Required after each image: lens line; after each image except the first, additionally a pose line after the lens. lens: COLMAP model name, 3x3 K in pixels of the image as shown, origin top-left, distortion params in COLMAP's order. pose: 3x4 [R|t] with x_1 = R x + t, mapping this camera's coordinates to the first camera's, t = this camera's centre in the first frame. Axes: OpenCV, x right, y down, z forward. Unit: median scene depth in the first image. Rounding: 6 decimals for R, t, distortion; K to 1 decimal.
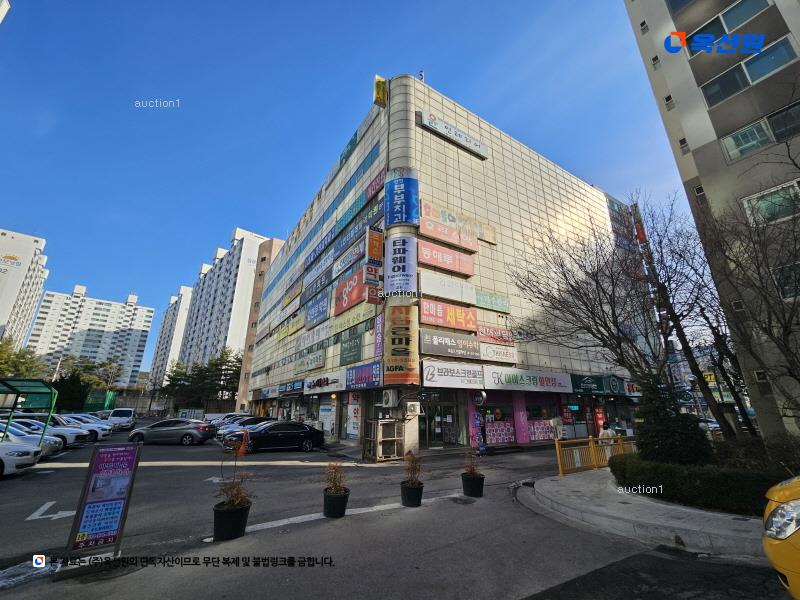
lens RADIAL K [[330.0, 0, 400.7], [0, 330.0, 302.4], [0, 0, 1]] dist [0.000520, -0.002044]
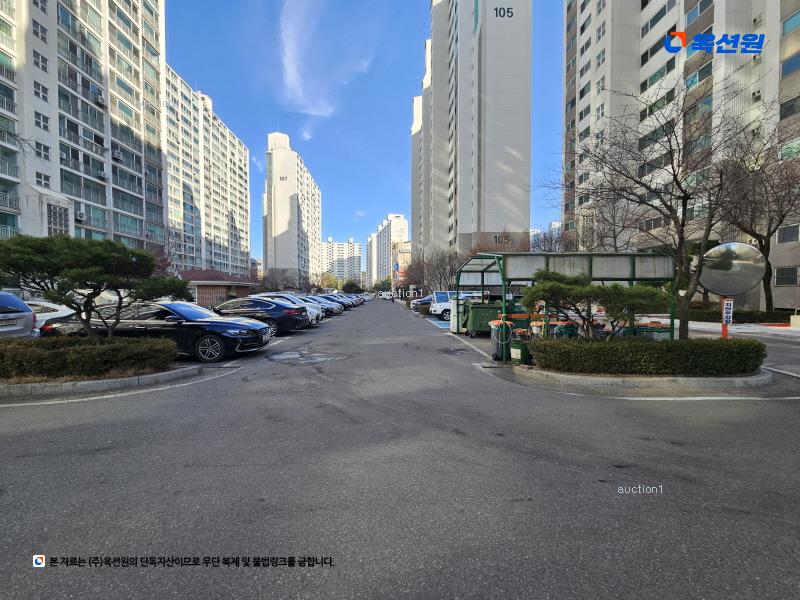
lens RADIAL K [[330.0, 0, 397.0], [0, 330.0, 300.7], [0, 0, 1]] dist [0.000520, -0.002044]
pose [[0.859062, 0.012552, -0.511718, 0.405656], [0.153108, 0.947629, 0.280280, -0.182317], [0.488437, -0.319127, 0.812150, -0.549157]]
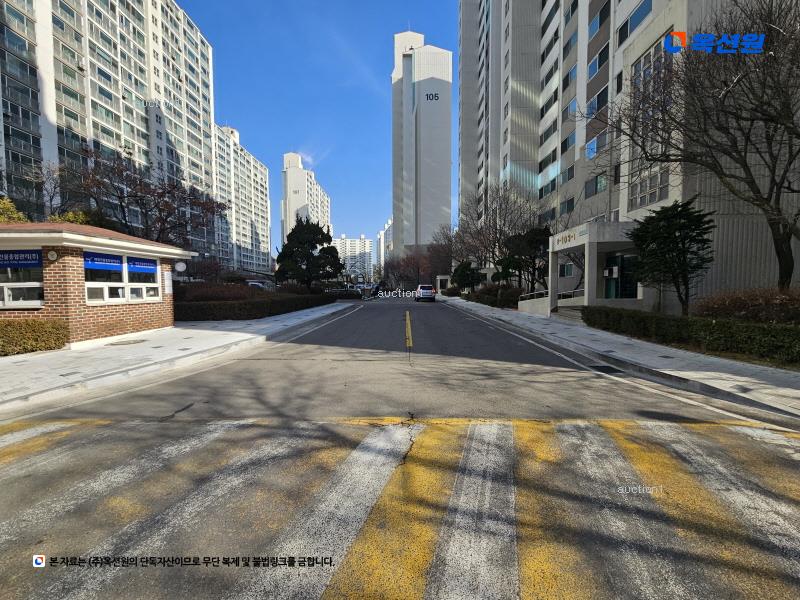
lens RADIAL K [[330.0, 0, 399.9], [0, 330.0, 300.2], [0, 0, 1]] dist [0.000520, -0.002044]
pose [[0.832576, 0.024330, -0.553376, 0.553462], [0.166332, 0.941947, 0.291667, -0.211164], [0.528347, -0.334879, 0.780196, -0.642772]]
